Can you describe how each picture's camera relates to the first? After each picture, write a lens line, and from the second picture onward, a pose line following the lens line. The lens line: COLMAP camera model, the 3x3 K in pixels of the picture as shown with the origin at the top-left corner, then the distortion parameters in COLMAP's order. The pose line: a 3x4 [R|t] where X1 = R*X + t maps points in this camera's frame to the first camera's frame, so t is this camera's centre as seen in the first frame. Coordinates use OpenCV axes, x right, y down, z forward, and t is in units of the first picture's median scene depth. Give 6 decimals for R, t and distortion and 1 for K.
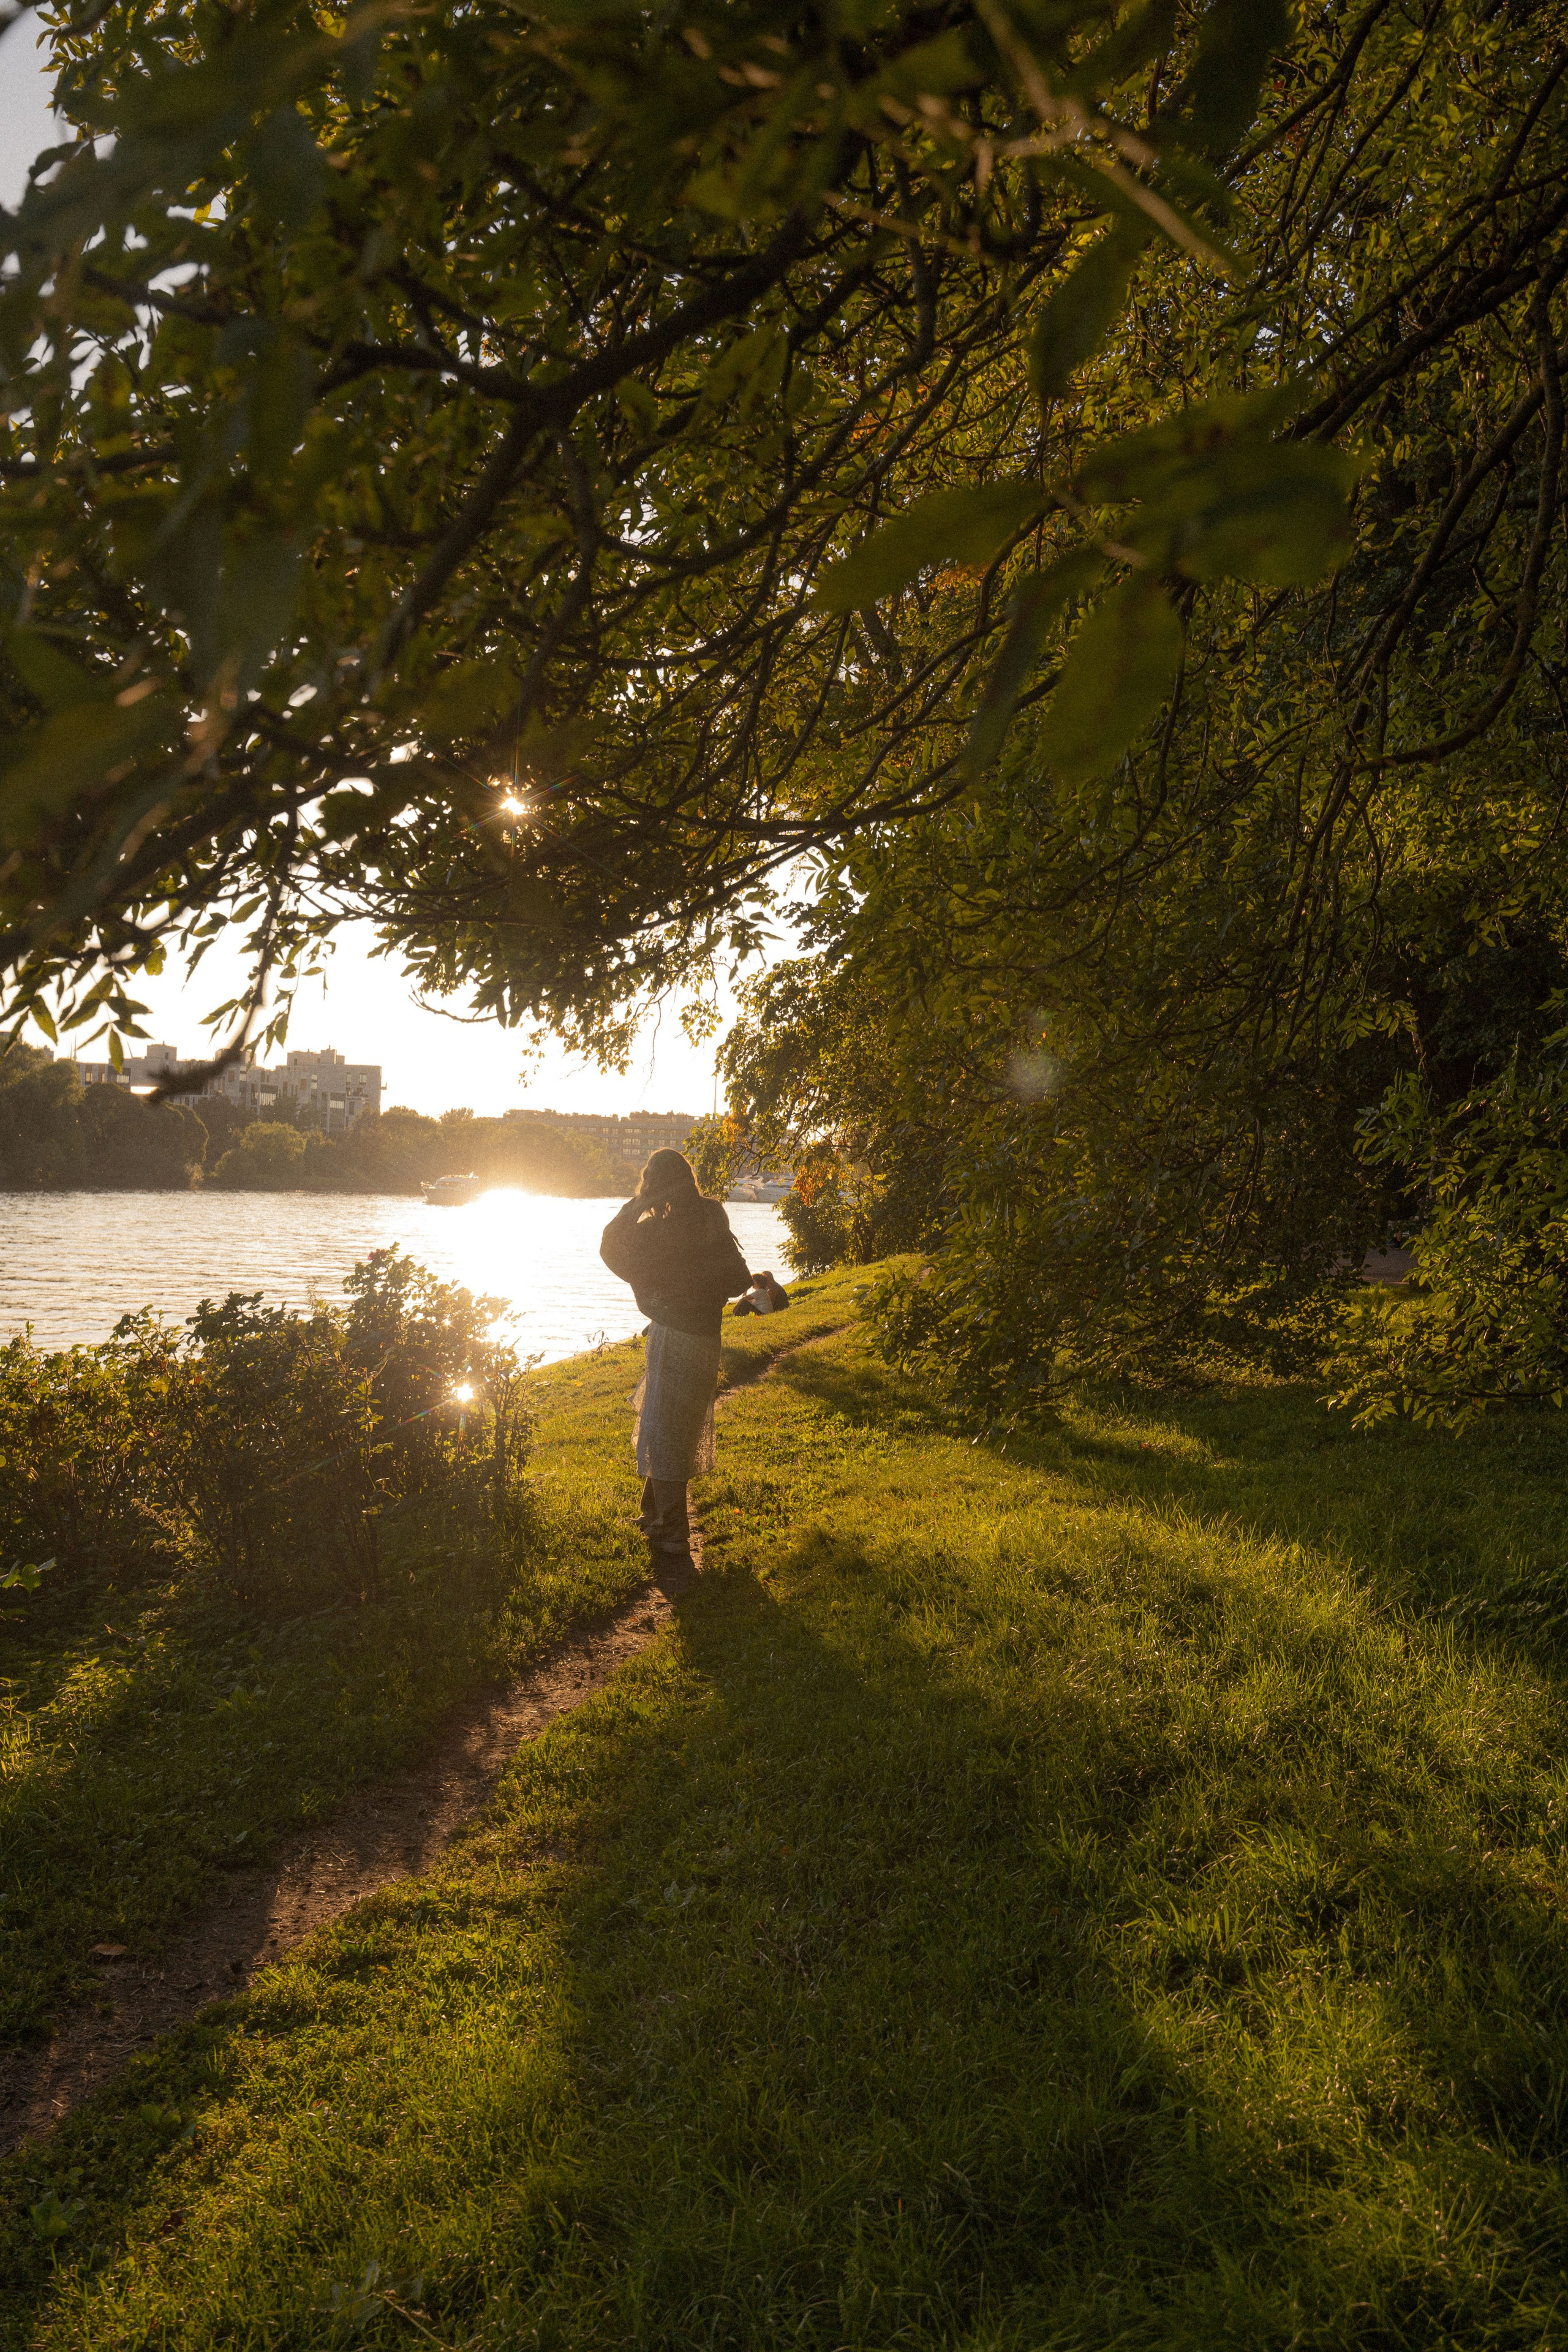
lens RADIAL K [[2198.4, 0, 789.0], [0, 2198.4, 1175.8], [0, 0, 1]] dist [0.000922, 0.000000]
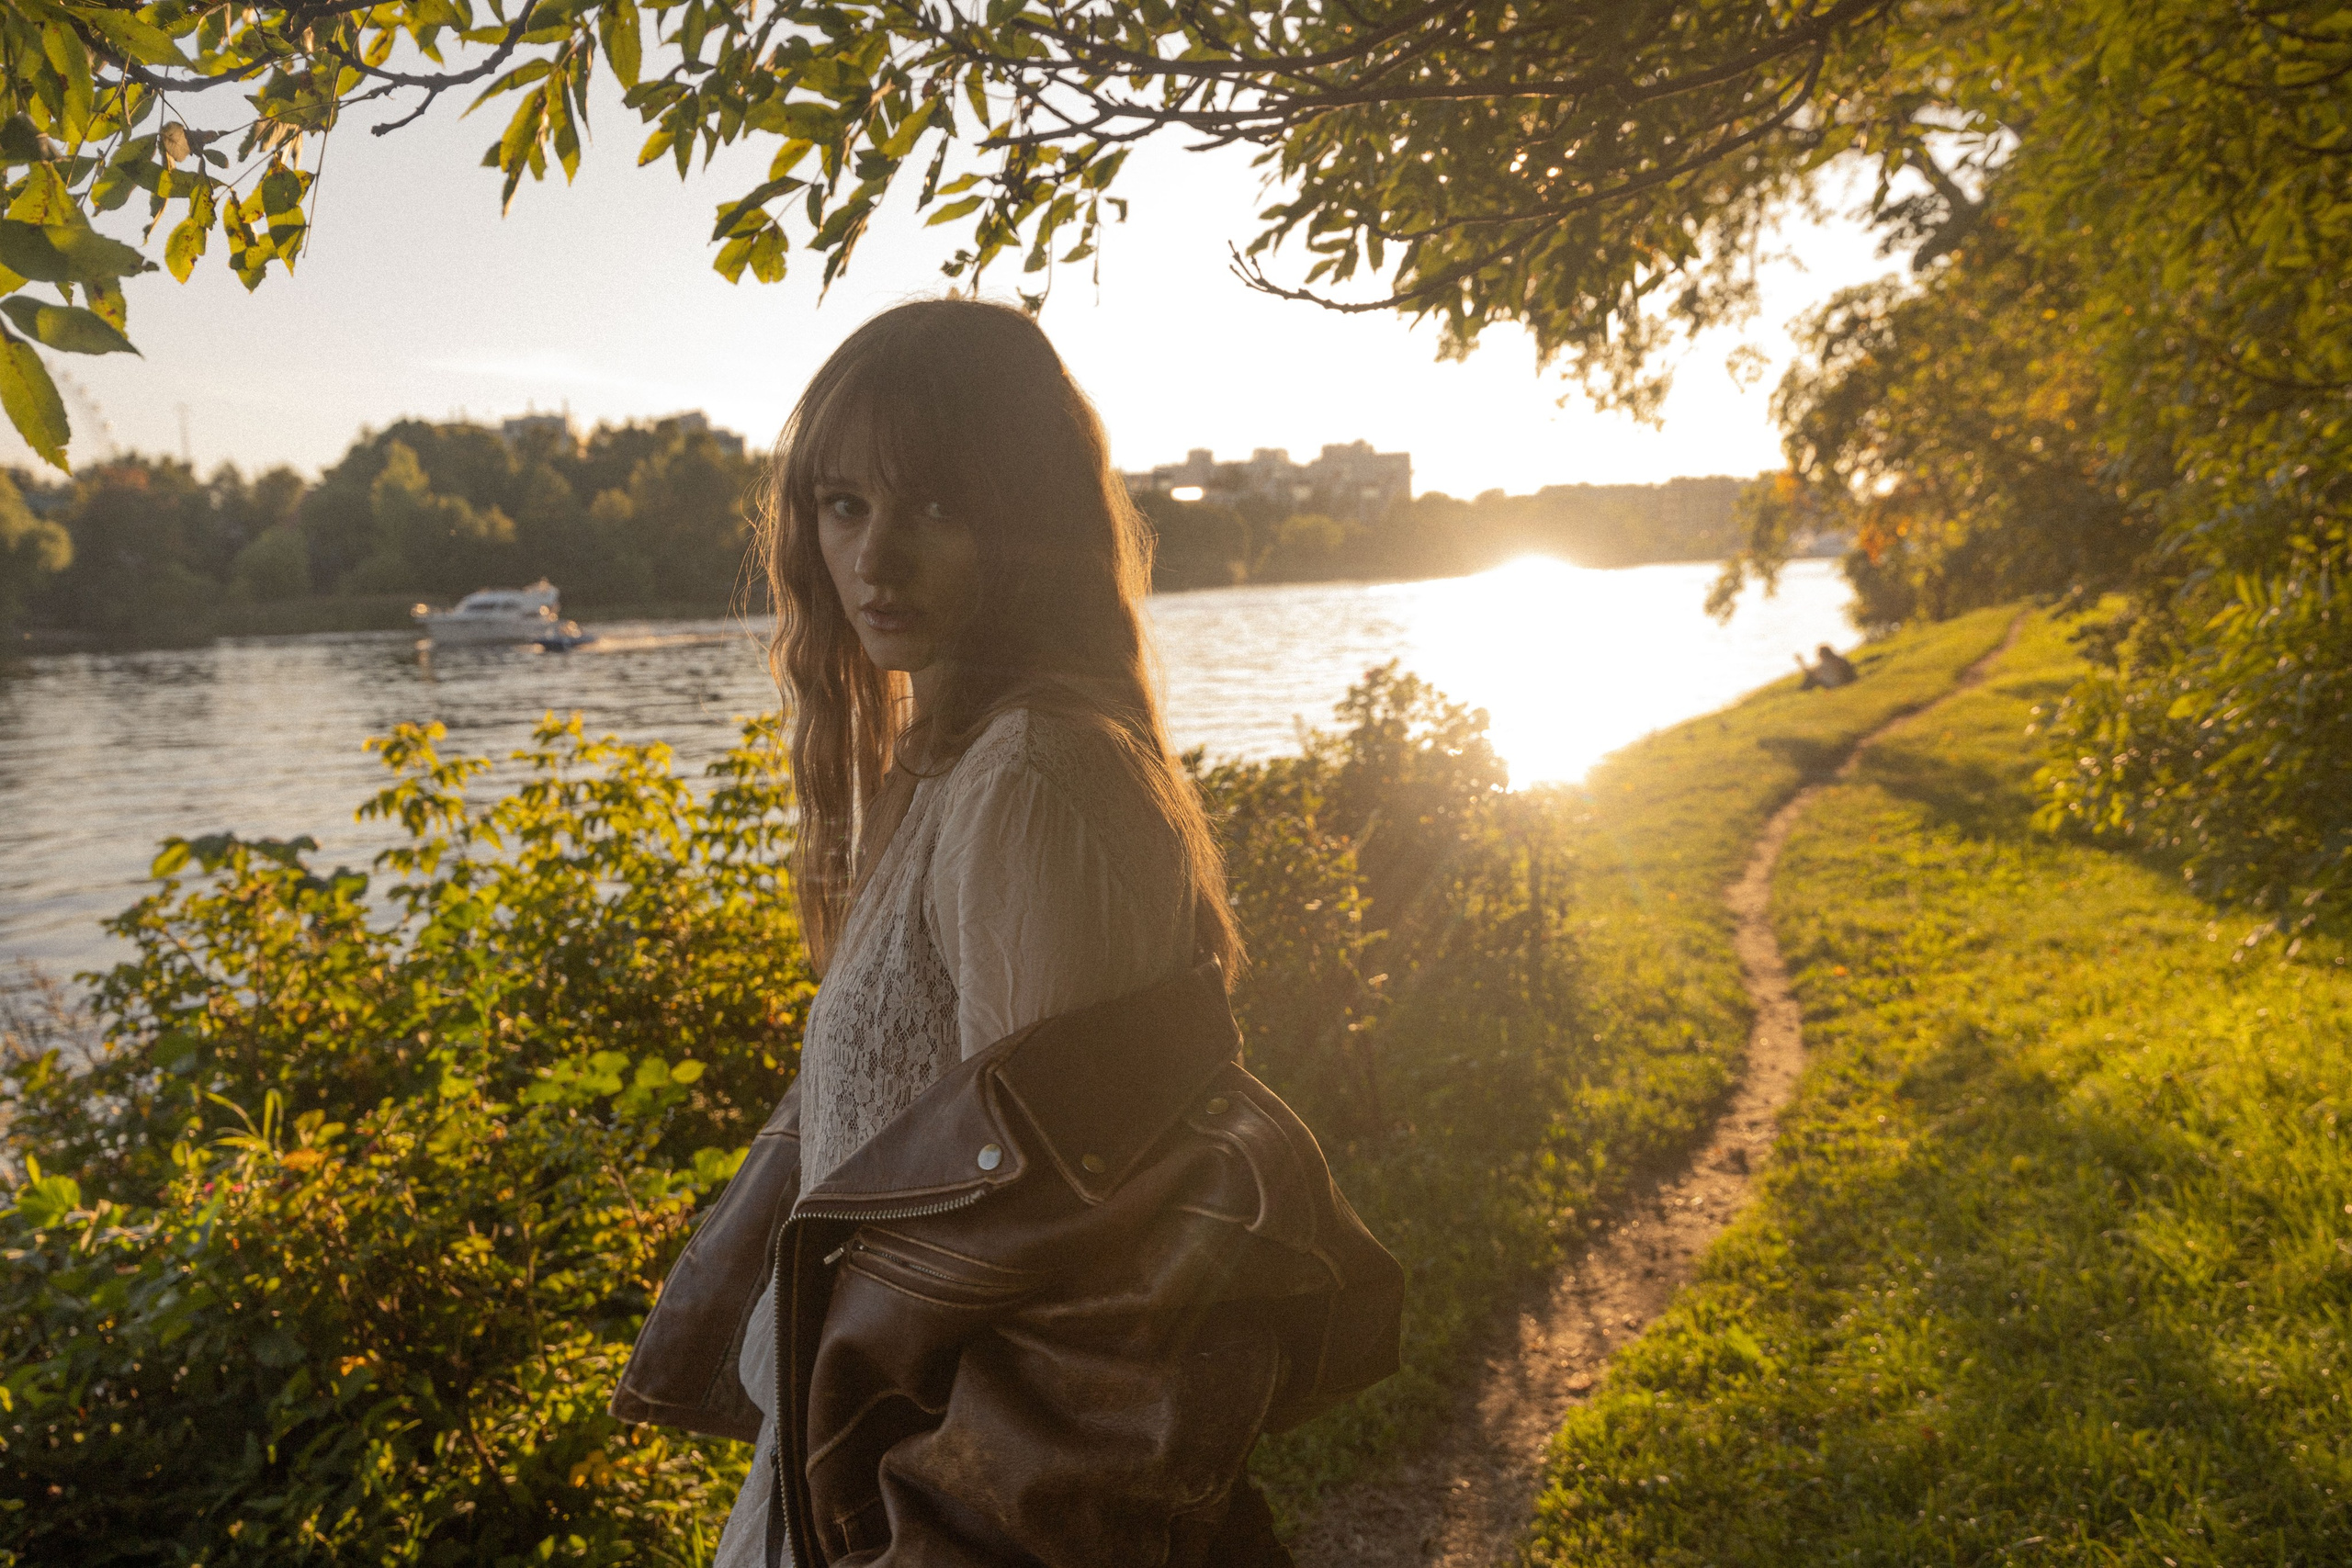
lens RADIAL K [[2198.2, 0, 1177.7], [0, 2198.2, 786.4], [0, 0, 1]] dist [0.000922, 0.000000]
pose [[0.955110, -0.040980, -0.293403, -0.016019], [0.071464, 0.993010, 0.093939, -0.004868], [0.287502, -0.110689, 0.951362, 0.182332]]
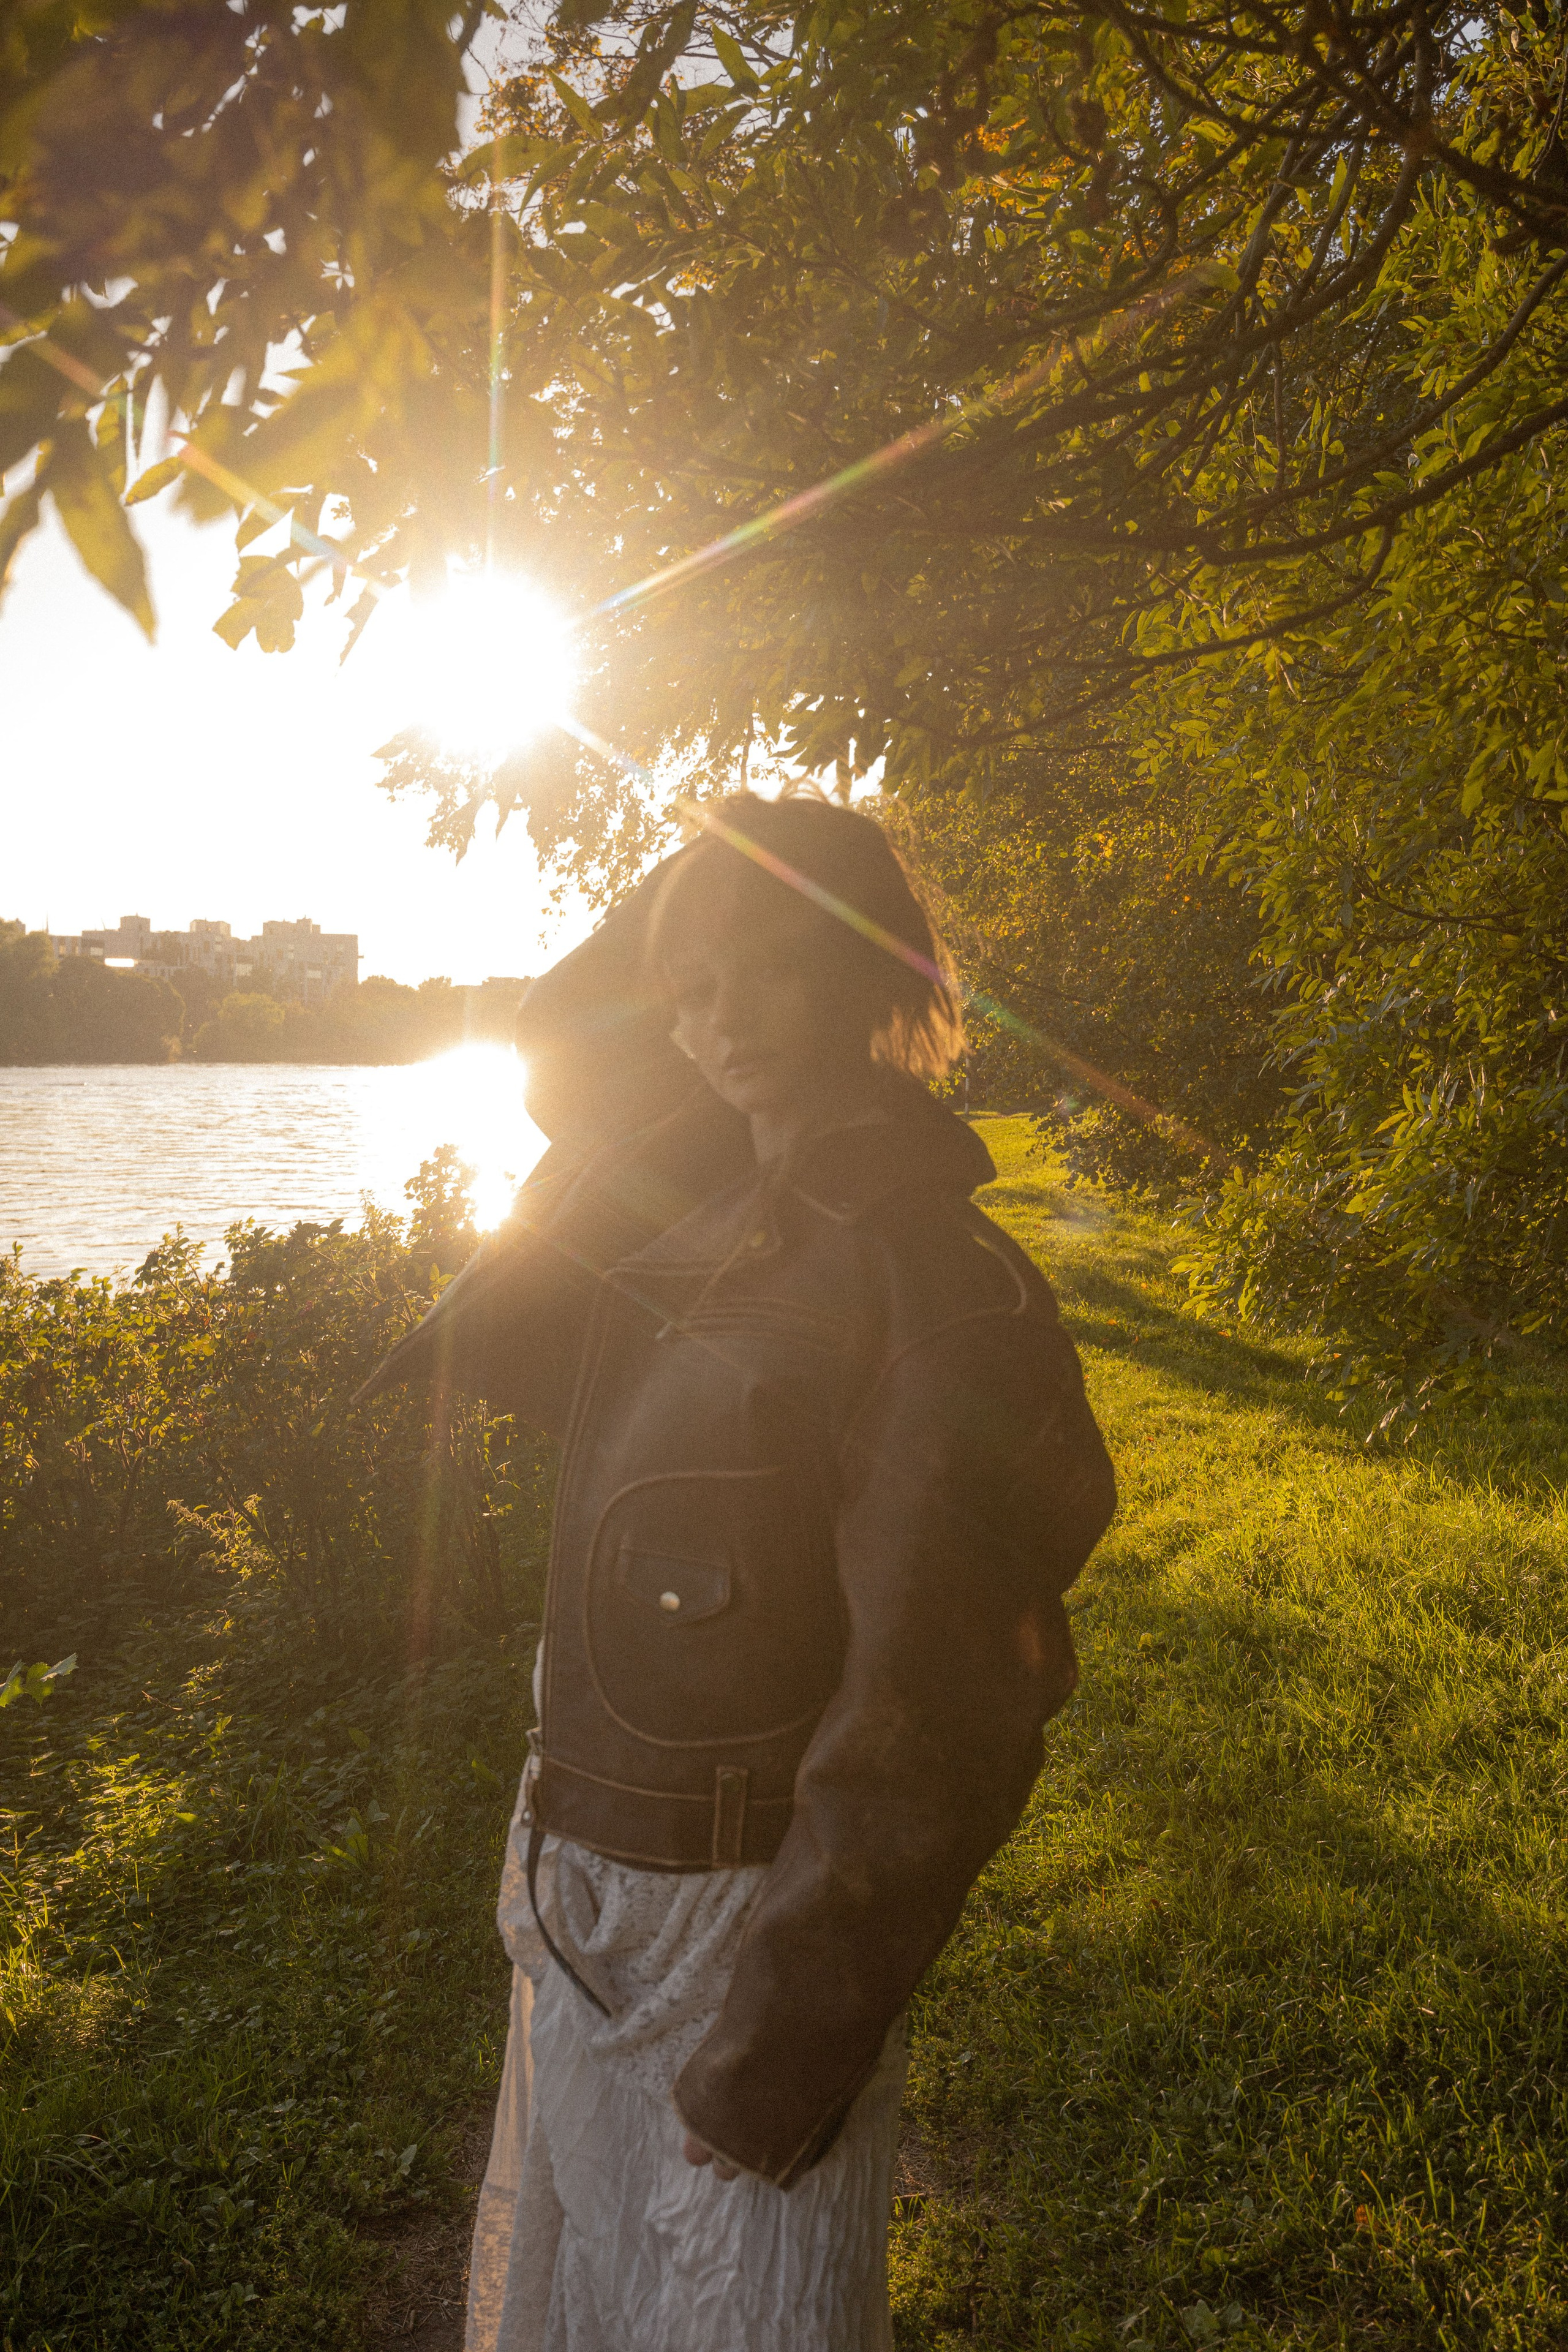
lens RADIAL K [[2198.4, 0, 788.0], [0, 2198.4, 1183.4], [0, 0, 1]] dist [0.000922, 0.000000]
pose [[0.999872, -0.013933, 0.007808, -0.066223], [0.013396, 0.997786, 0.065140, -0.002839], [-0.008698, -0.065027, 0.997846, 0.187605]]
